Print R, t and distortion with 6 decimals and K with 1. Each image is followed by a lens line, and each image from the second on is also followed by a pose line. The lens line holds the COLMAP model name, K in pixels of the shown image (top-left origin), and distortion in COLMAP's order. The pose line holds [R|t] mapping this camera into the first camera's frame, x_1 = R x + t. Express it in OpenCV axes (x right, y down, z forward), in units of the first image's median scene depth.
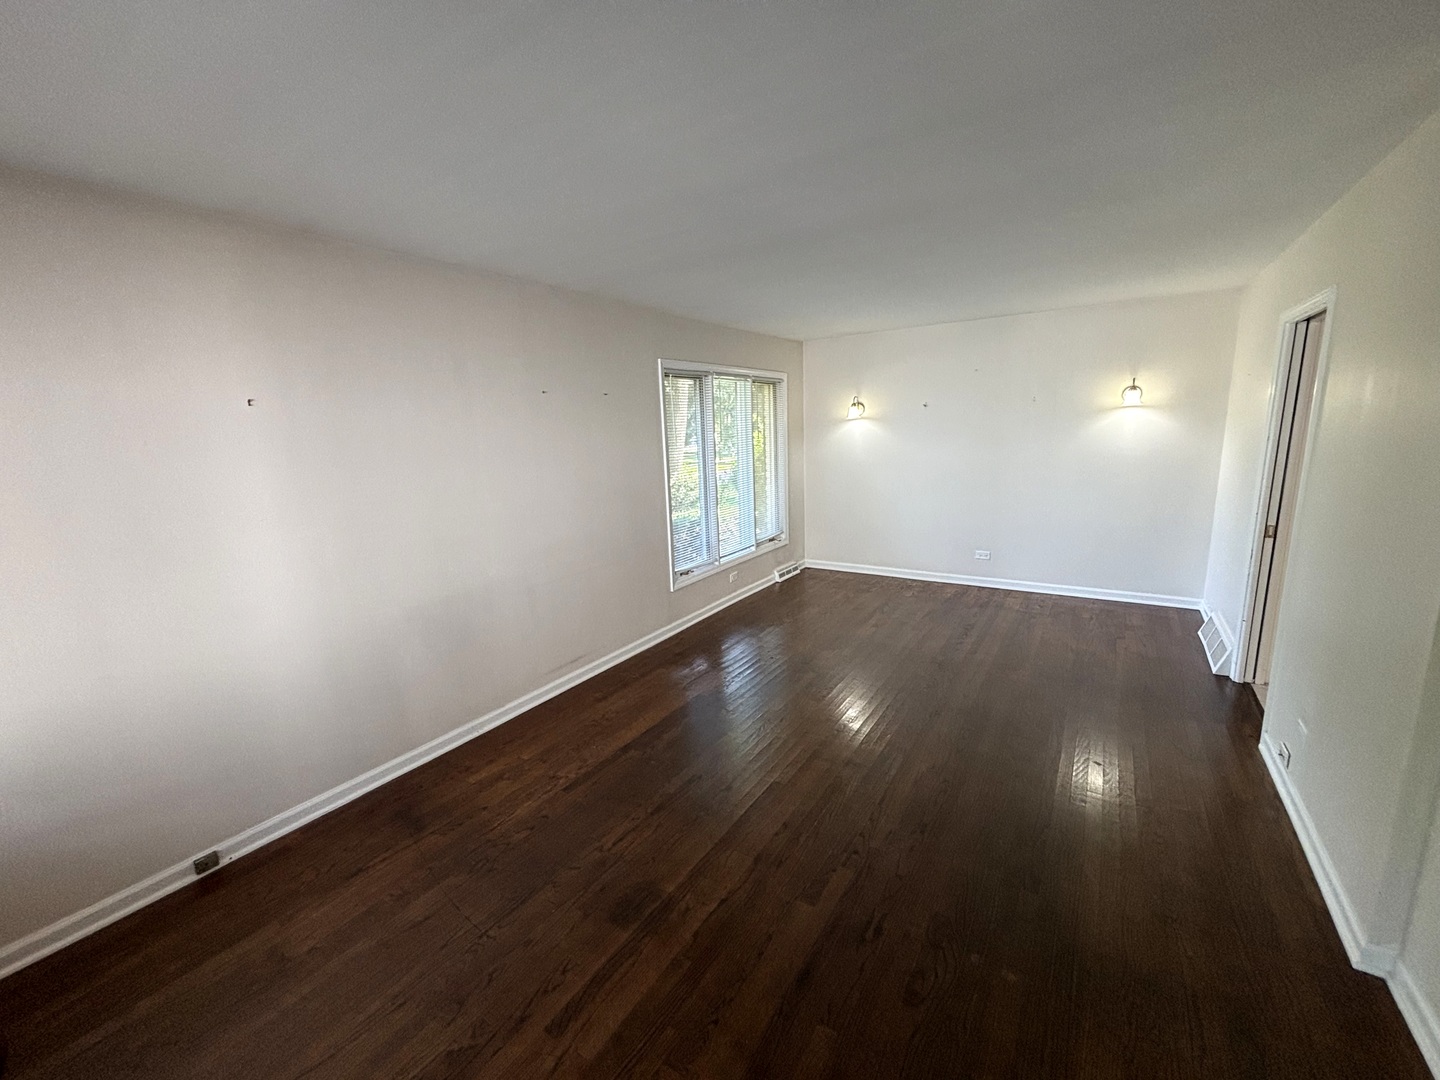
lens RADIAL K [[579.6, 0, 715.9], [0, 579.6, 538.5], [0, 0, 1]] dist [-0.002871, -0.000003]
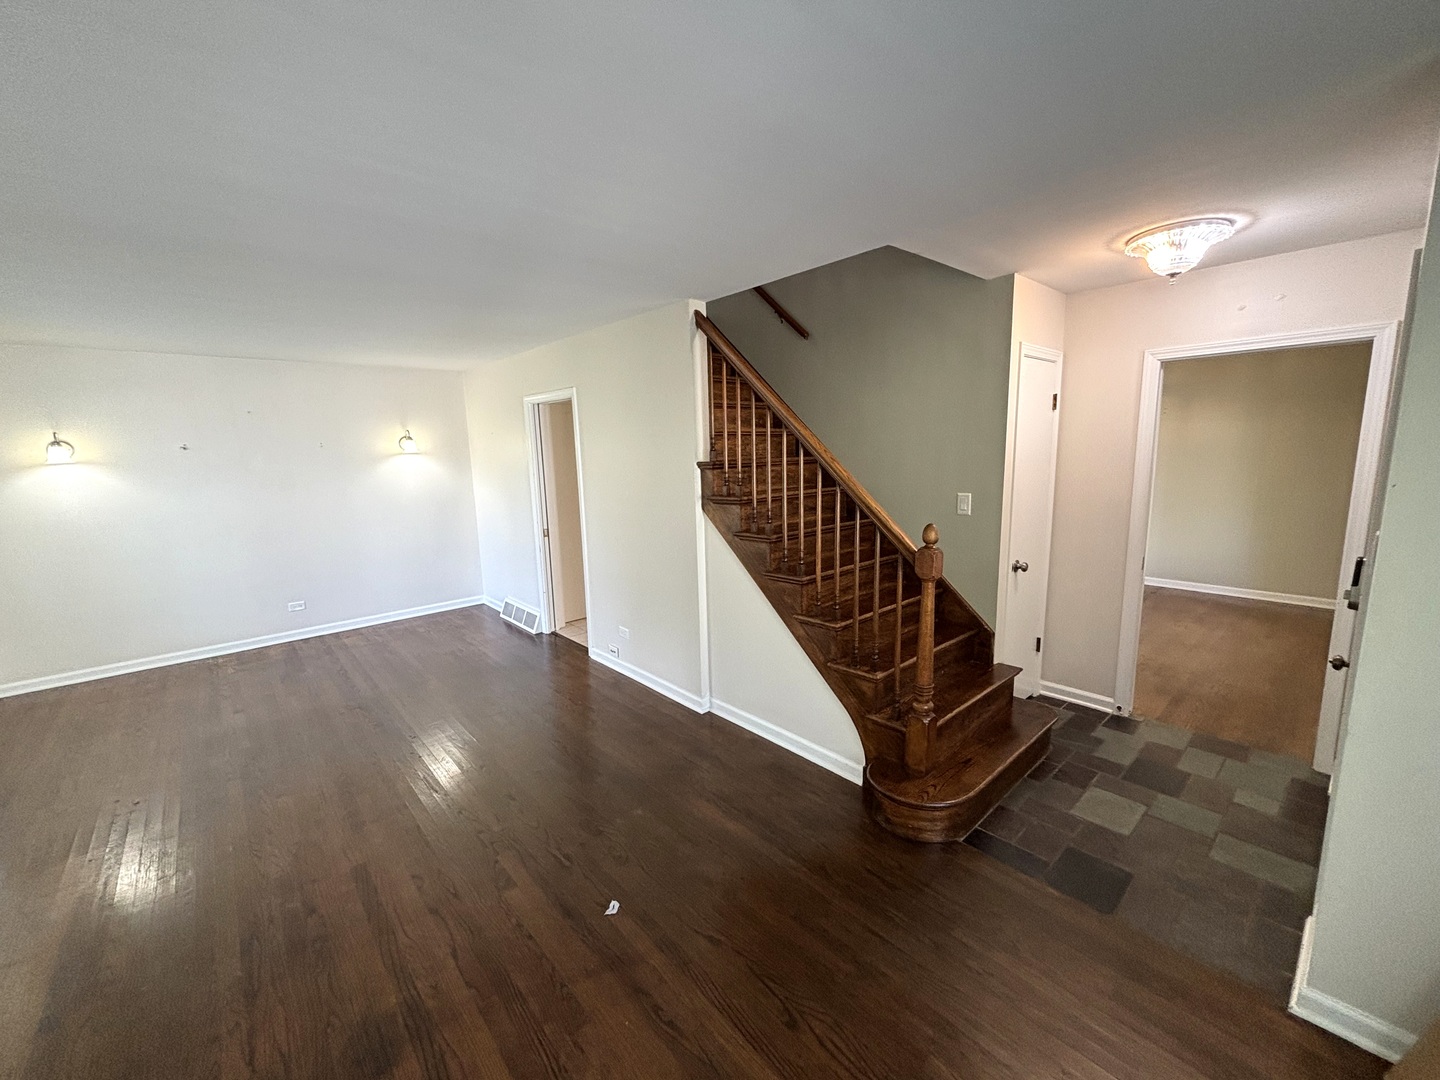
lens RADIAL K [[579.6, 0, 715.9], [0, 579.6, 538.5], [0, 0, 1]] dist [-0.002871, -0.000003]
pose [[0.257516, -0.121999, 0.958541, -0.298902], [0.204517, 0.976405, 0.069328, -0.005894], [-0.944383, 0.178185, 0.276391, 0.089409]]
